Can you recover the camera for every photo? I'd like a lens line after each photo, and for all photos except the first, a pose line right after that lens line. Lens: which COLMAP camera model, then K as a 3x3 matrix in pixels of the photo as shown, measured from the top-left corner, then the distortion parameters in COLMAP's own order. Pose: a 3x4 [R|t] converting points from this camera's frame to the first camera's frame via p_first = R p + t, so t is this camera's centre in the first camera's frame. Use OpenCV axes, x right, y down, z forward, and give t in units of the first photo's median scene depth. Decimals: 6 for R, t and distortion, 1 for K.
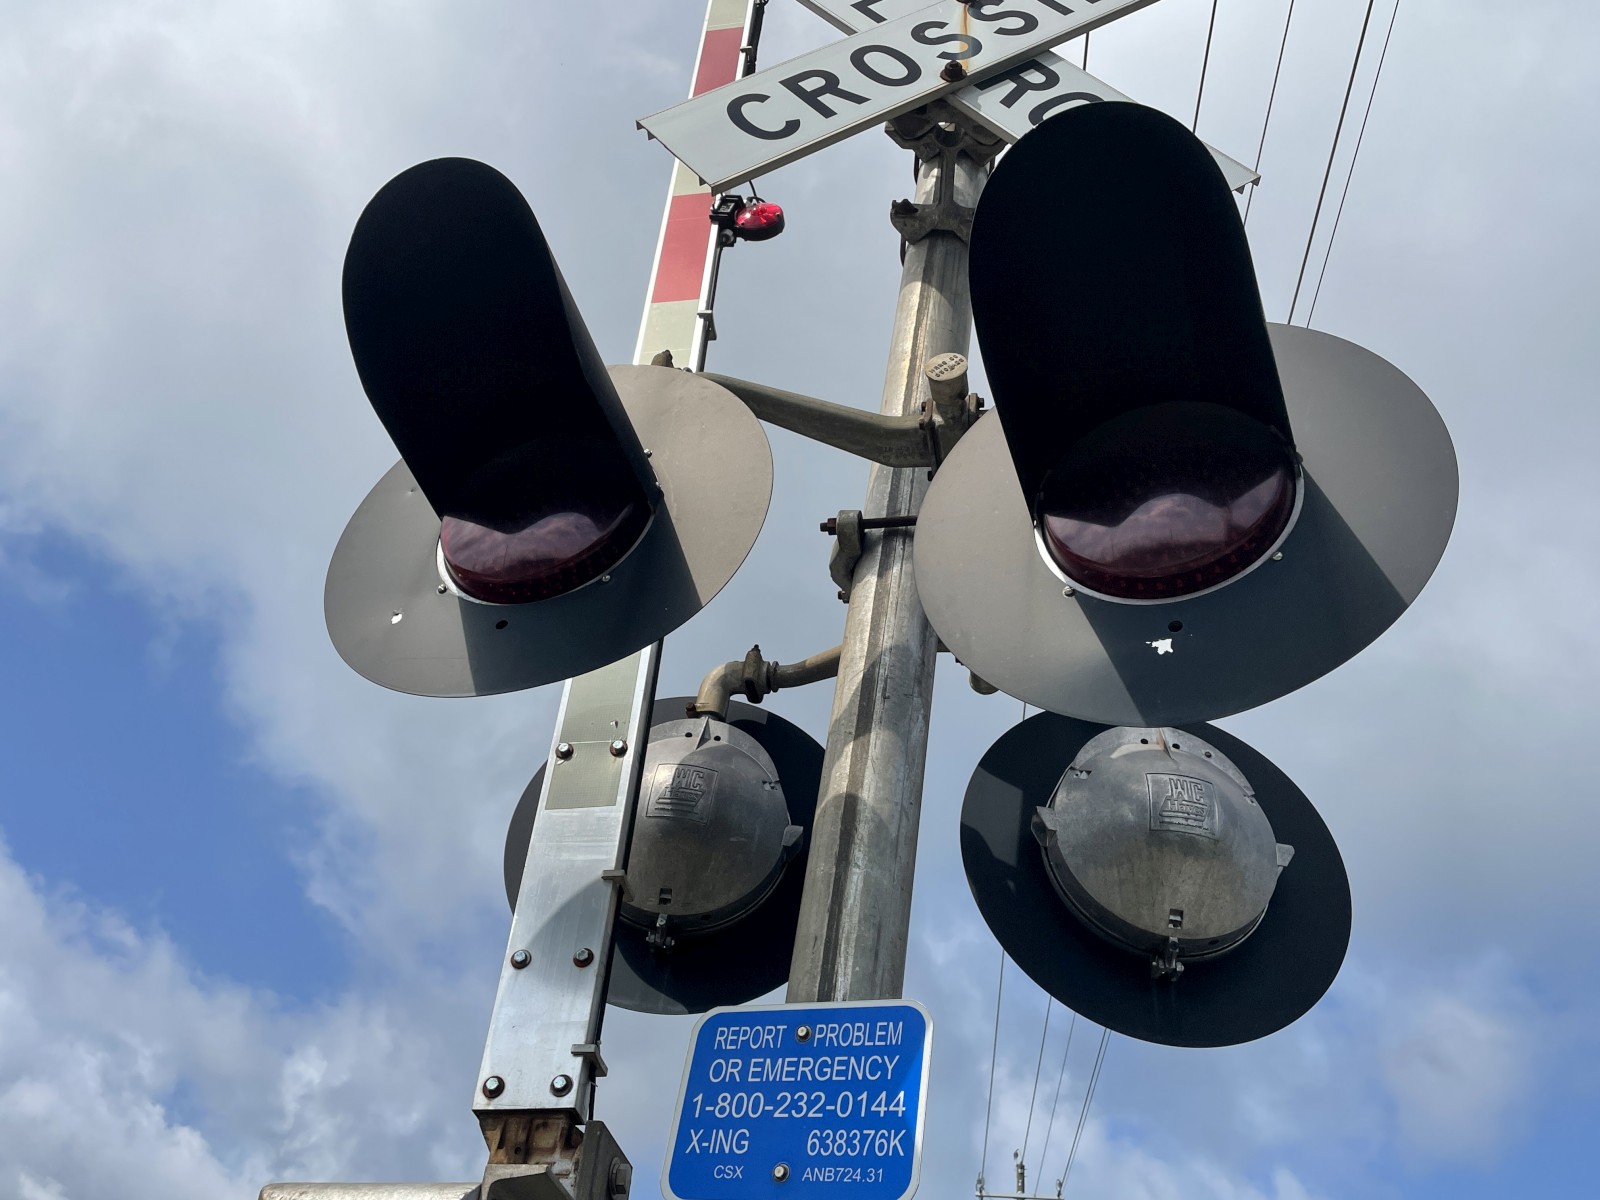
lens RADIAL K [[1379.9, 0, 806.3], [0, 1379.9, 600.6], [0, 0, 1]] dist [0.015425, -0.001278]
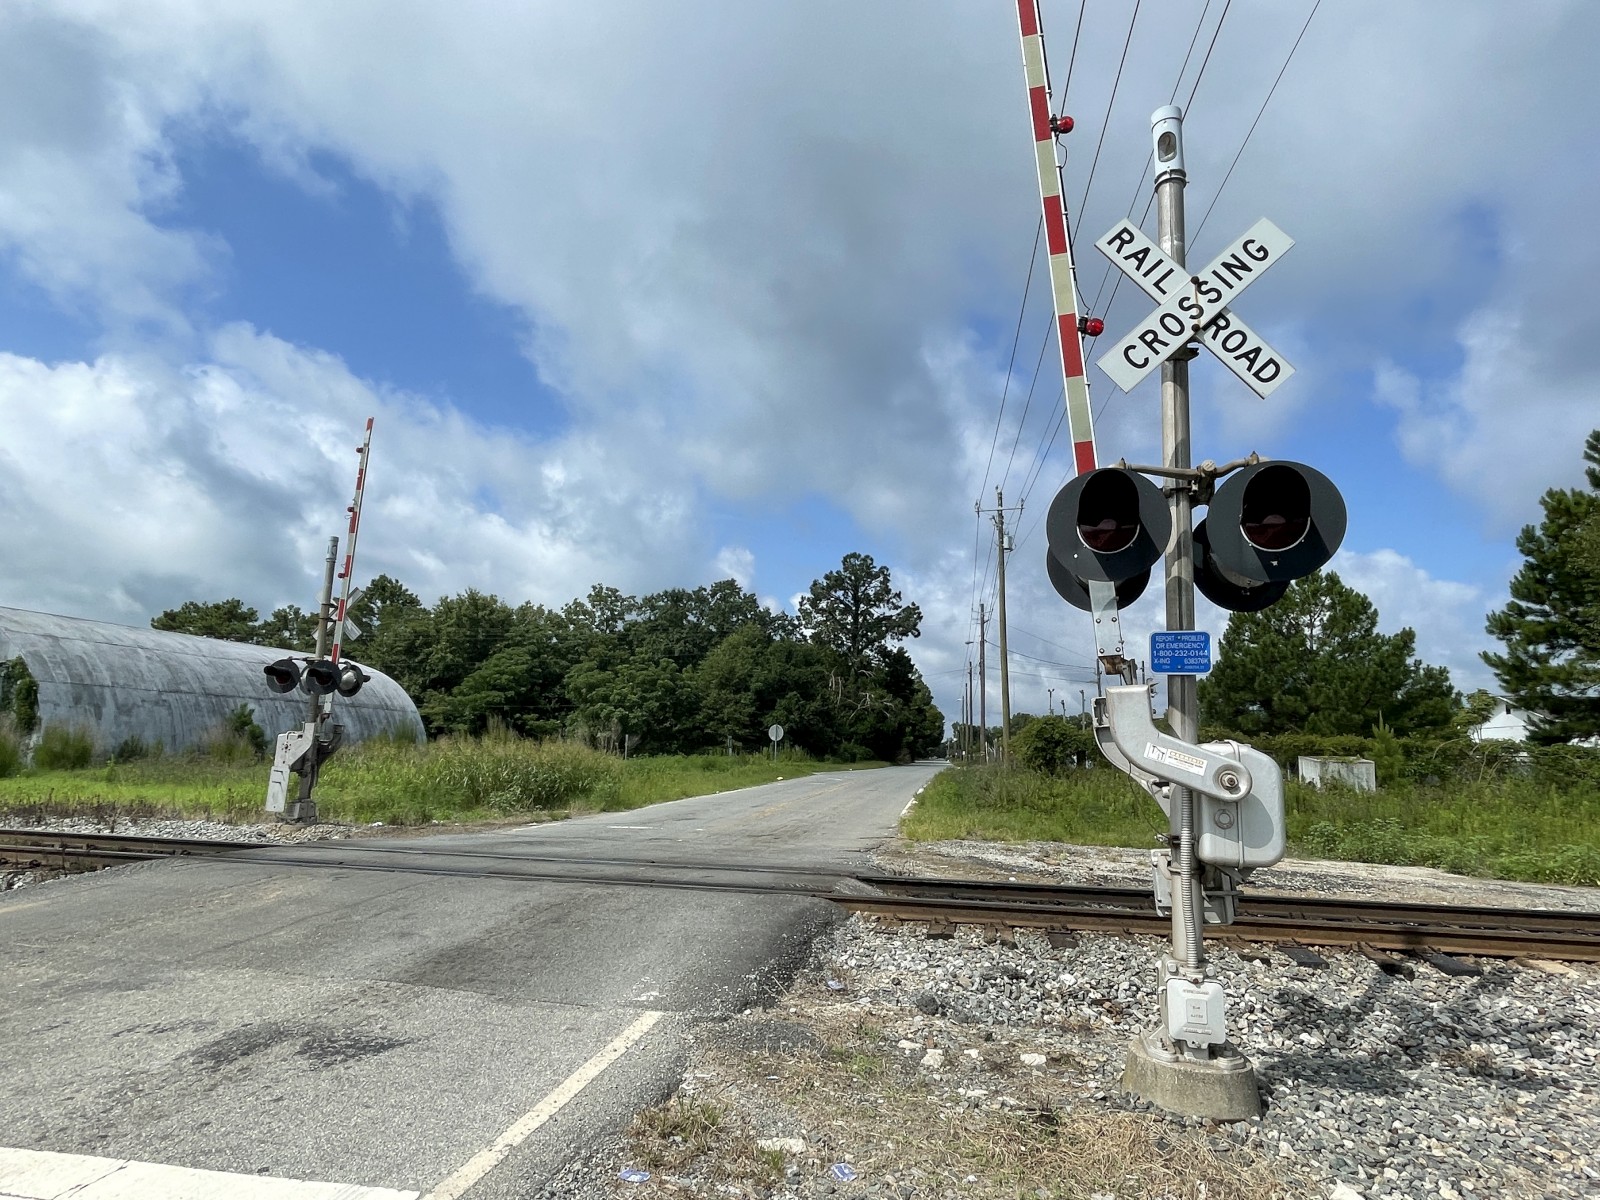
lens RADIAL K [[886.7, 0, 807.2], [0, 886.7, 601.3], [0, 0, 1]] dist [-0.004557, -0.000576]
pose [[0.992996, -0.102097, -0.059450, -0.987916], [0.118123, 0.867494, 0.483219, -1.290461], [0.002237, -0.486858, 0.873479, -1.436018]]
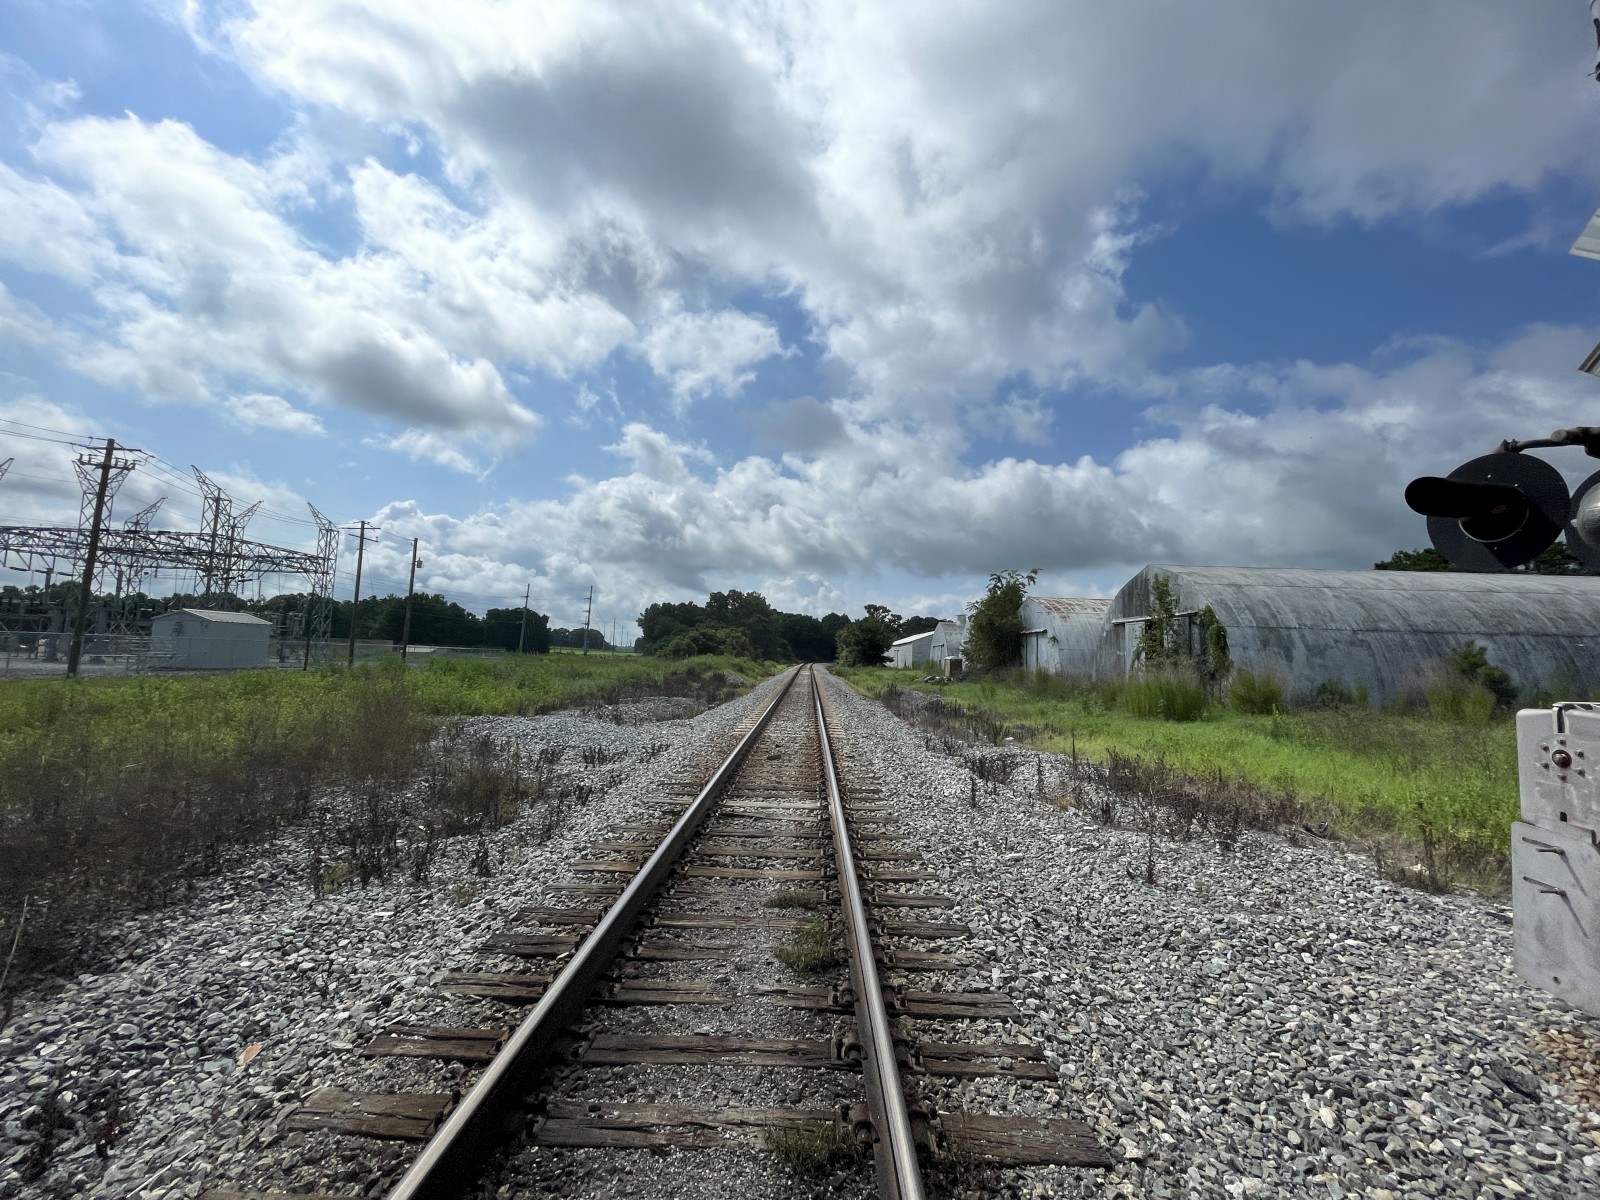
lens RADIAL K [[651.6, 0, 795.1], [0, 651.6, 608.0], [0, 0, 1]] dist [0.001410, -0.001009]
pose [[0.117084, -0.183204, -0.976078, -5.564710], [0.614420, 0.785526, -0.073736, 2.381853], [0.780243, -0.591088, 0.204536, 4.186115]]
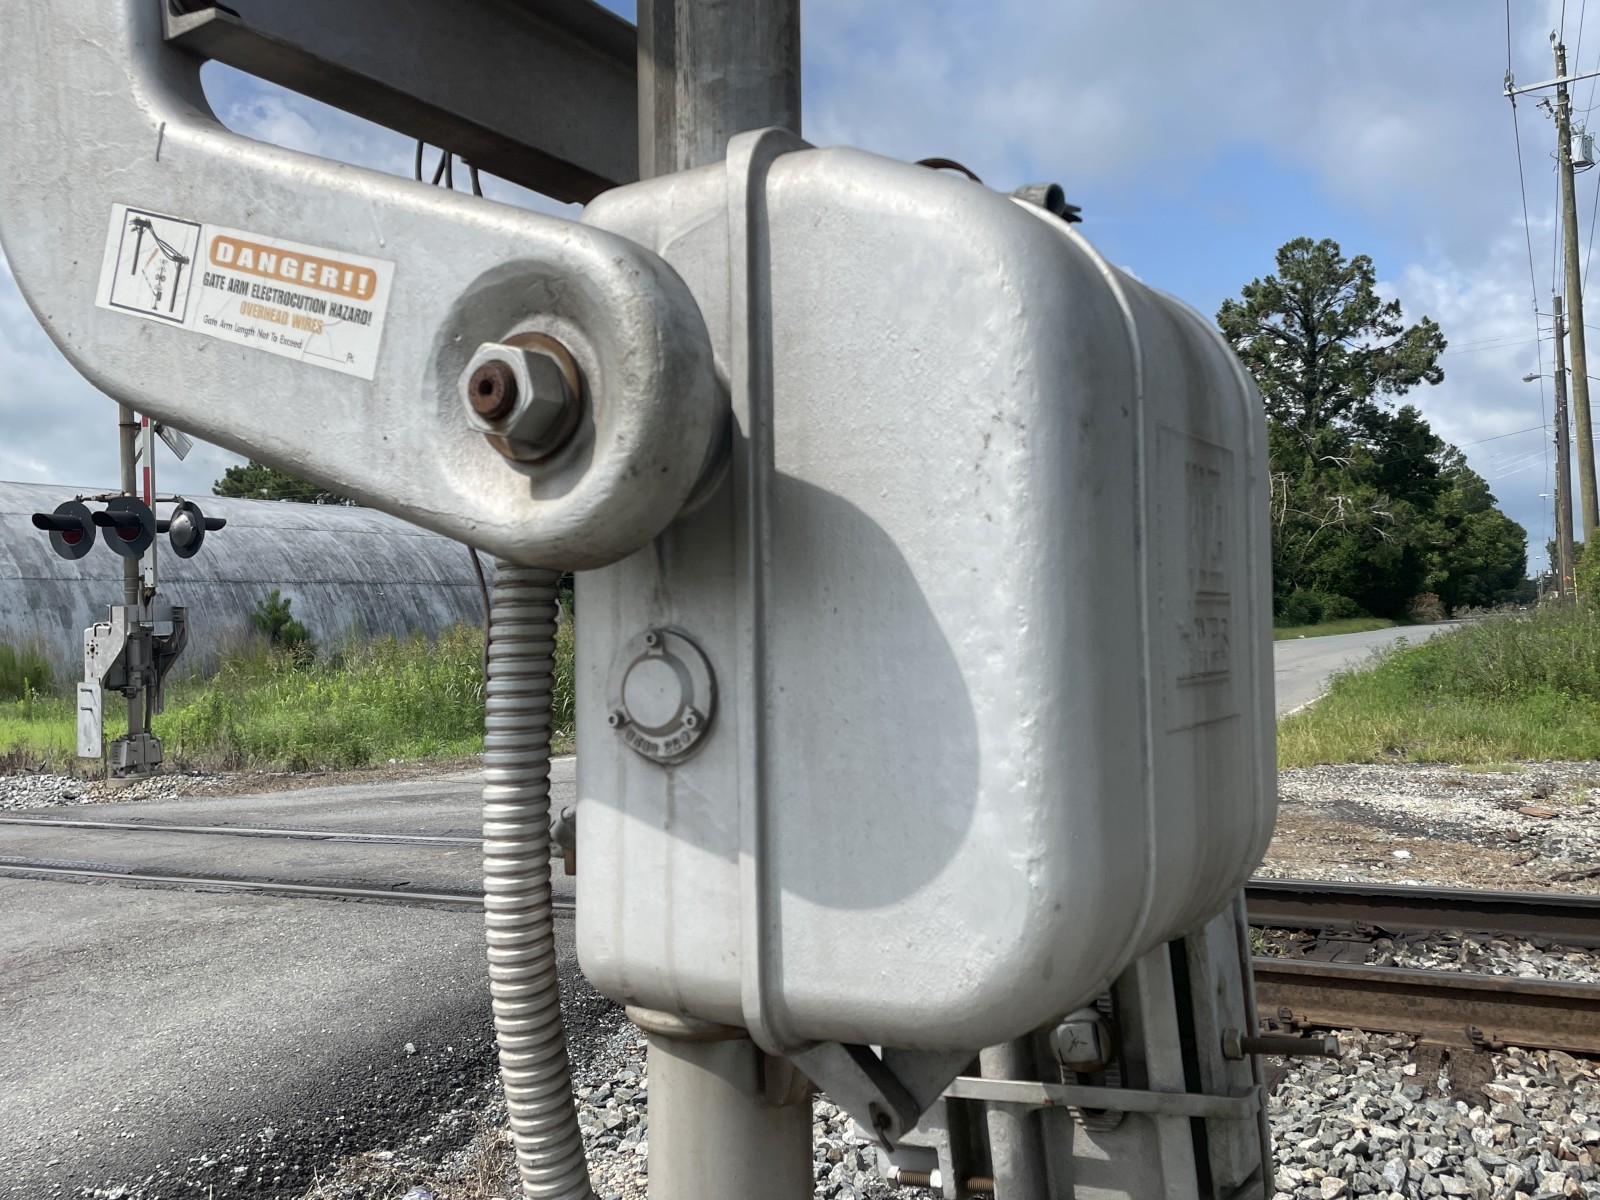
lens RADIAL K [[1479.4, 0, 772.5], [0, 1479.4, 593.8], [0, 0, 1]] dist [0.032471, 0.000000]
pose [[0.911021, -0.159211, -0.380386, 0.253560], [0.355120, 0.771789, 0.527477, 0.300395], [0.209597, -0.615625, 0.759655, 0.076153]]
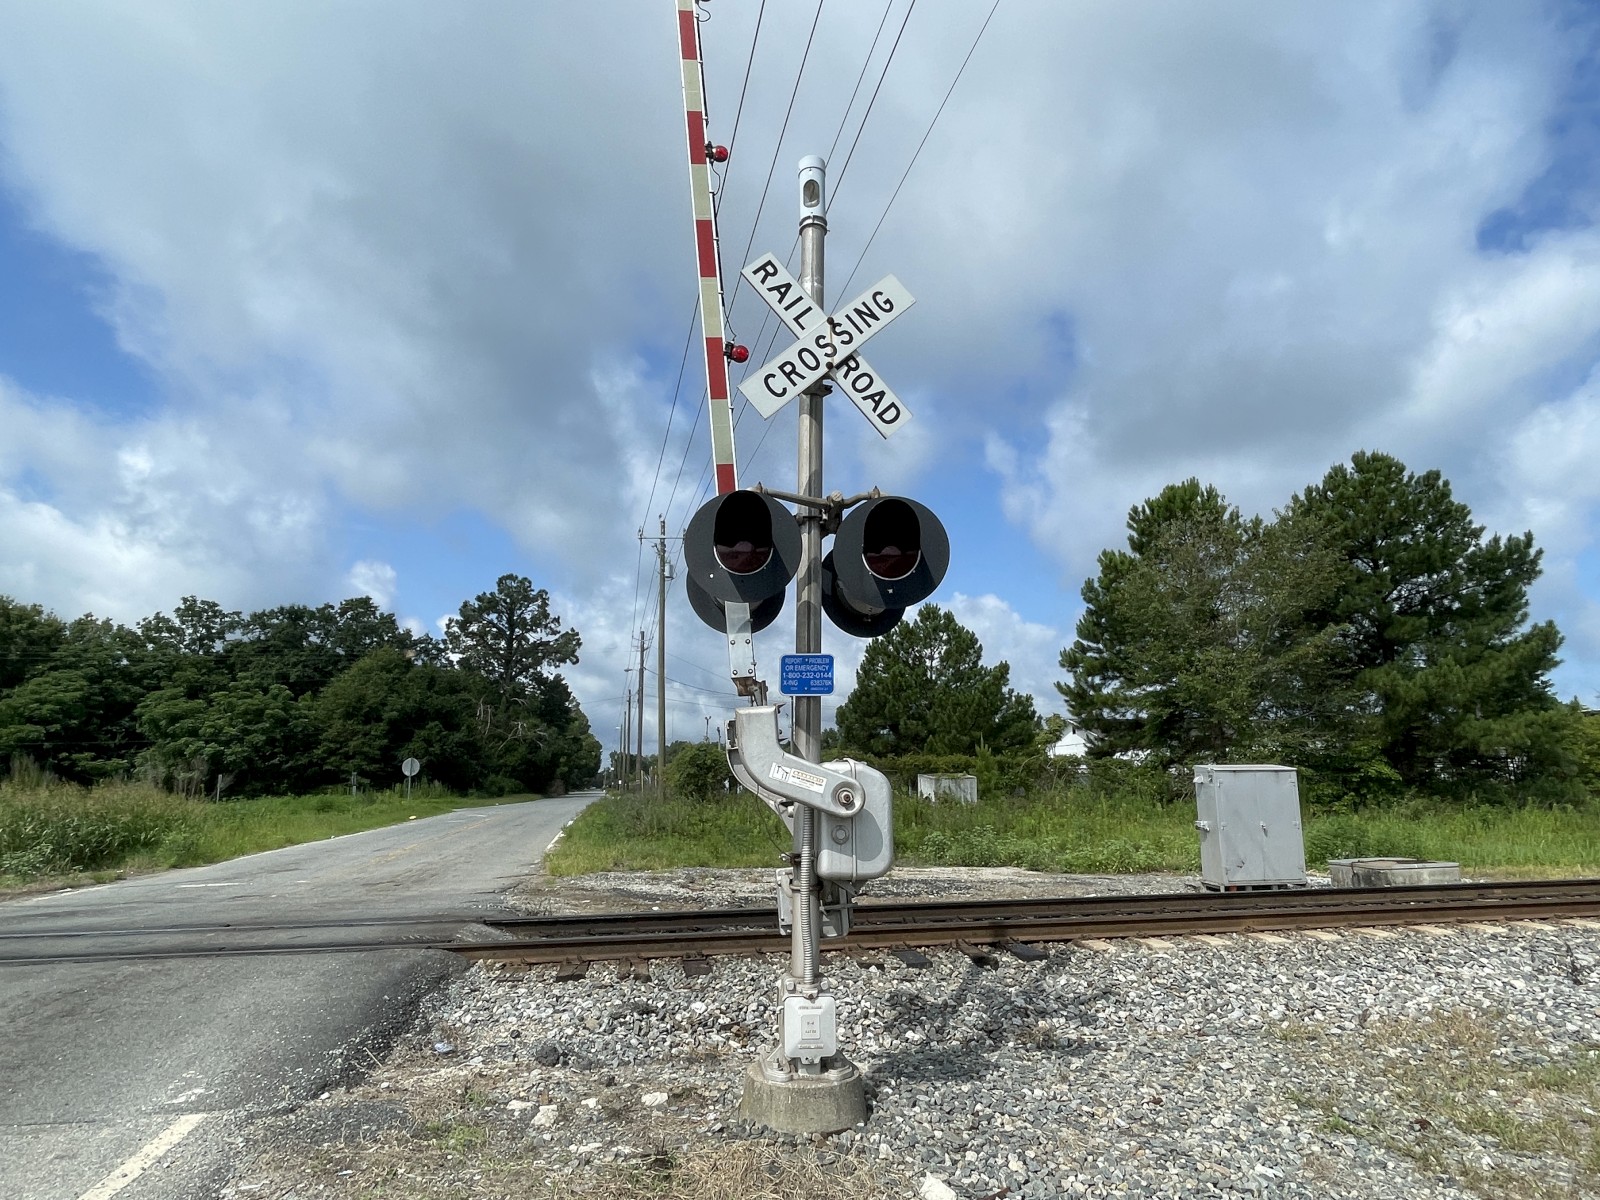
lens RADIAL K [[886.7, 0, 806.9], [0, 886.7, 601.7], [0, 0, 1]] dist [-0.004557, -0.000576]
pose [[0.947859, -0.065016, 0.311988, -0.888677], [-0.091276, 0.882574, 0.461228, -1.201331], [-0.305340, -0.465656, 0.830621, -1.357602]]
